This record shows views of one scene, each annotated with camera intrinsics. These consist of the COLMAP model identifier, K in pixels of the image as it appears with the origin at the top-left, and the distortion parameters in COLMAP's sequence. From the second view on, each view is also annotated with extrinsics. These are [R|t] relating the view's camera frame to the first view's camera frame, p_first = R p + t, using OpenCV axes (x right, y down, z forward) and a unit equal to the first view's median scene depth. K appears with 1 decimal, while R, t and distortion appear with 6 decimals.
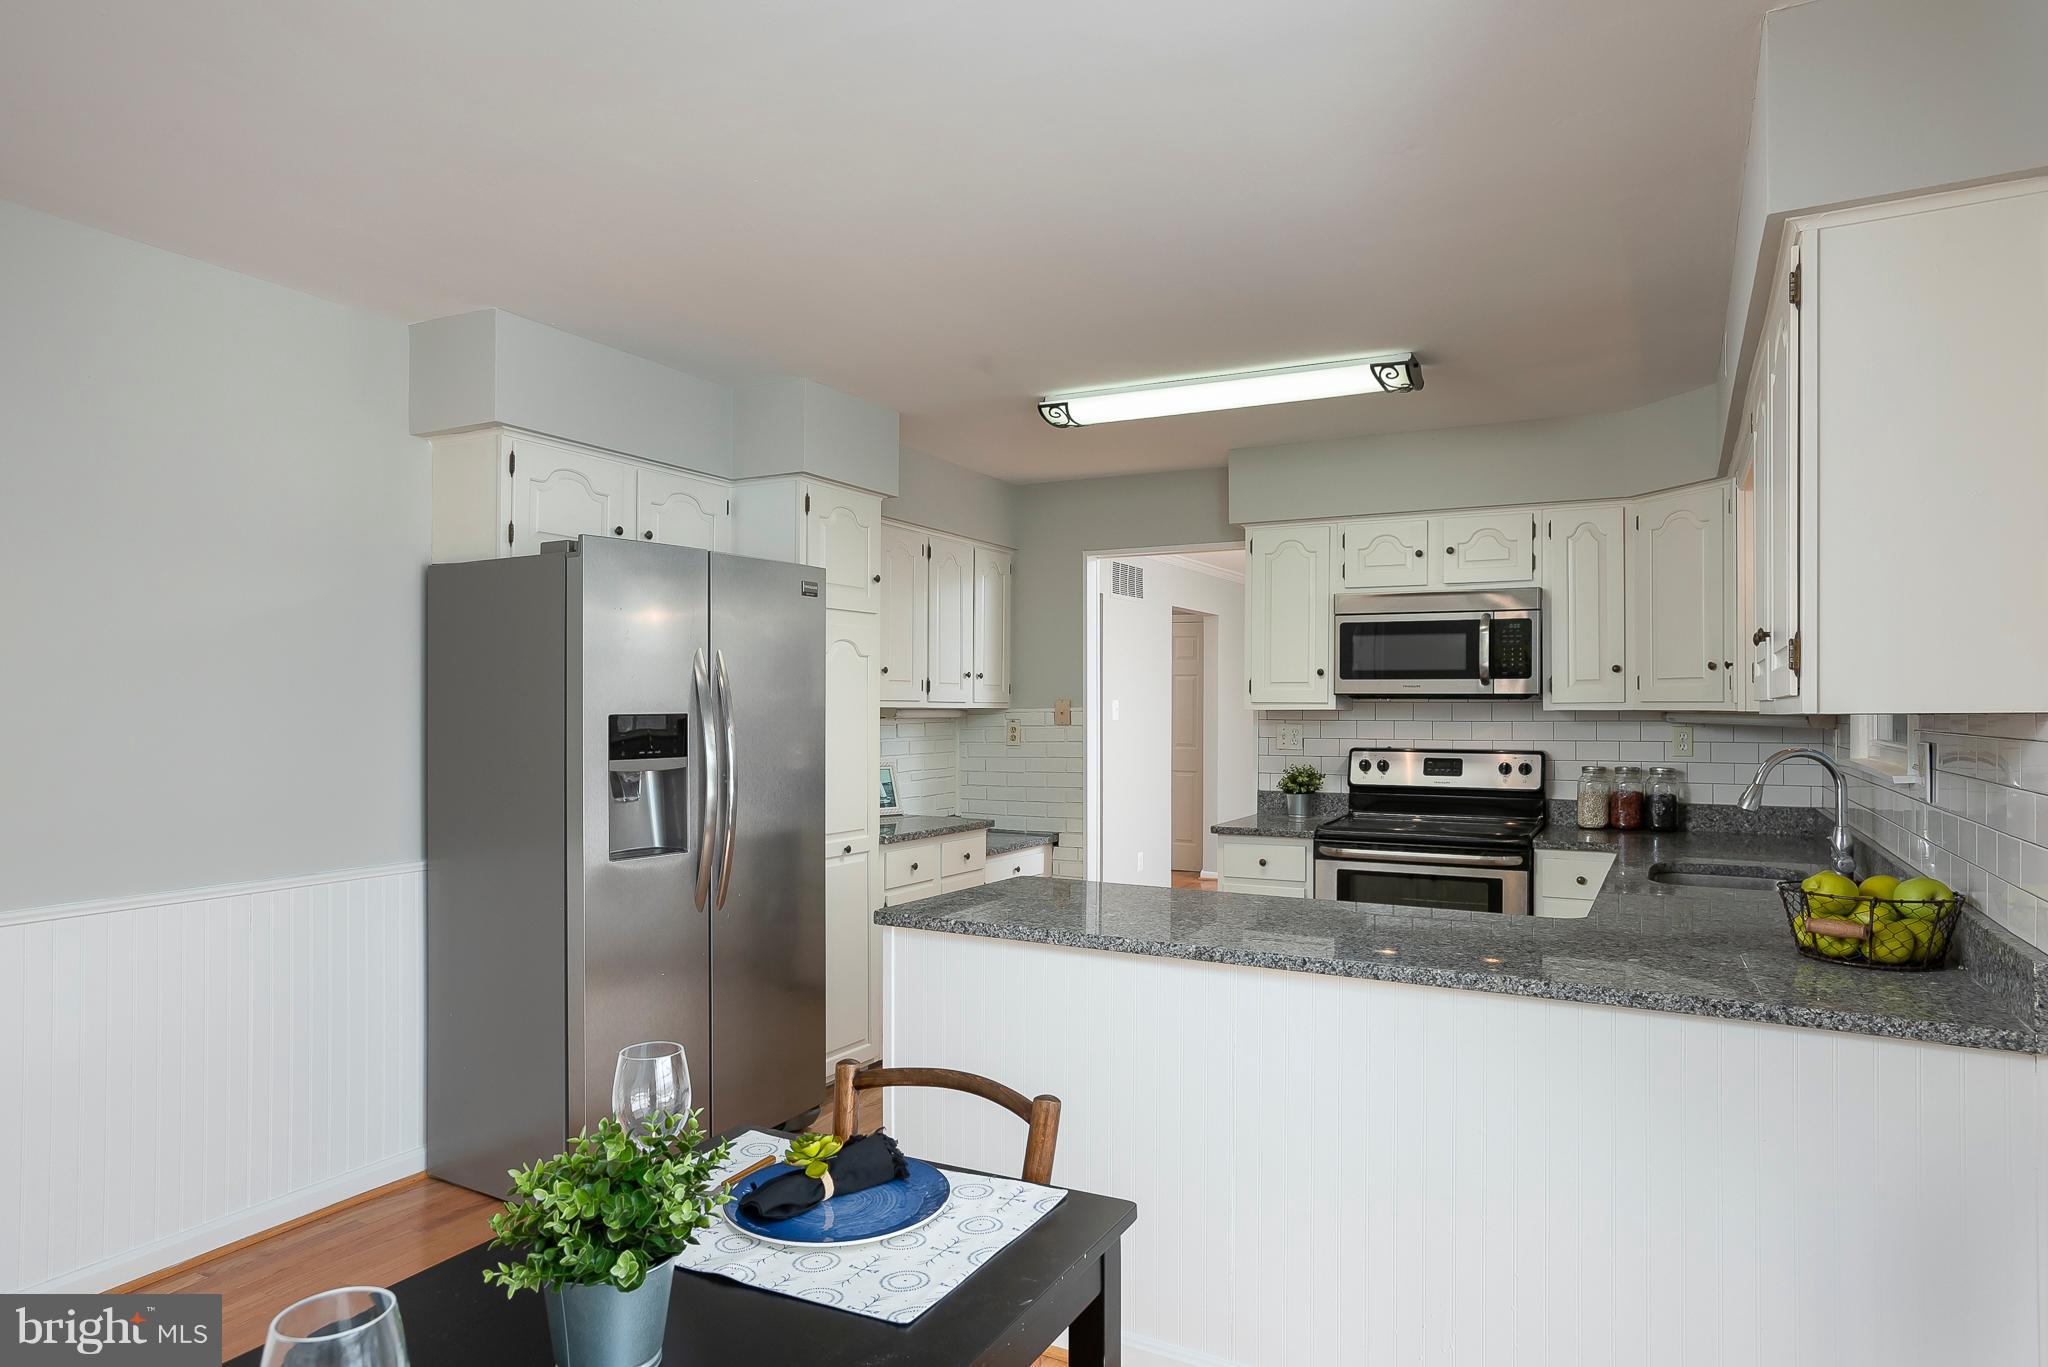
lens RADIAL K [[1214.8, 0, 1034.4], [0, 1214.8, 708.8], [0, 0, 1]] dist [0.000012, 0.000362]
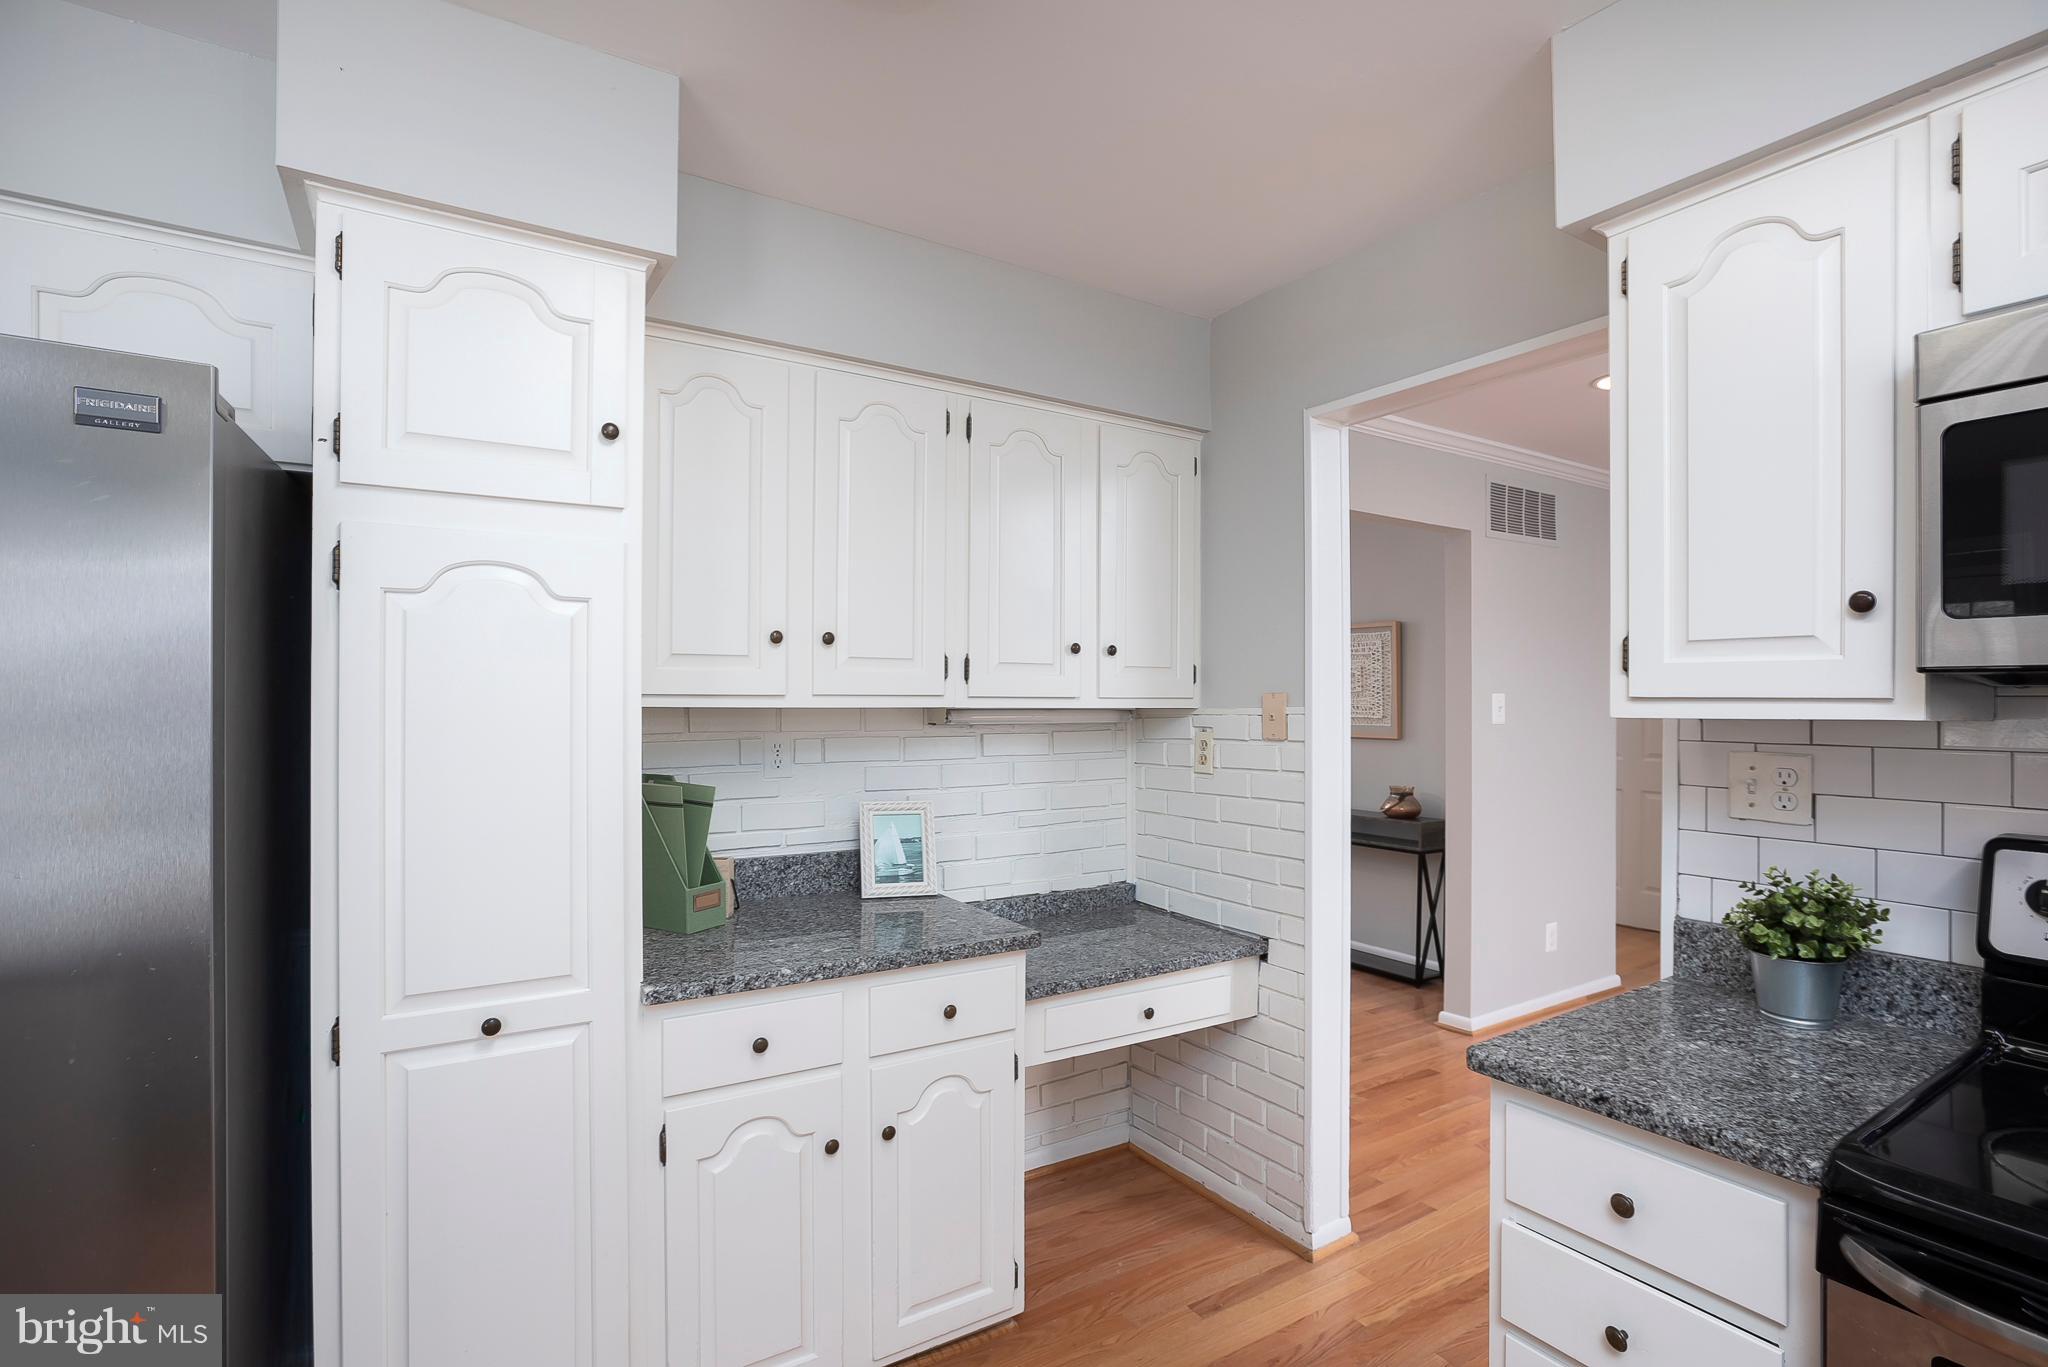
lens RADIAL K [[979.5, 0, 1034.5], [0, 979.5, 693.3], [0, 0, 1]] dist [-0.039547, 0.016076]
pose [[0.869980, -0.004129, -0.493070, 0.159659], [0.000190, 0.999968, -0.008038, -0.004032], [0.493087, 0.006899, 0.869953, 0.631341]]
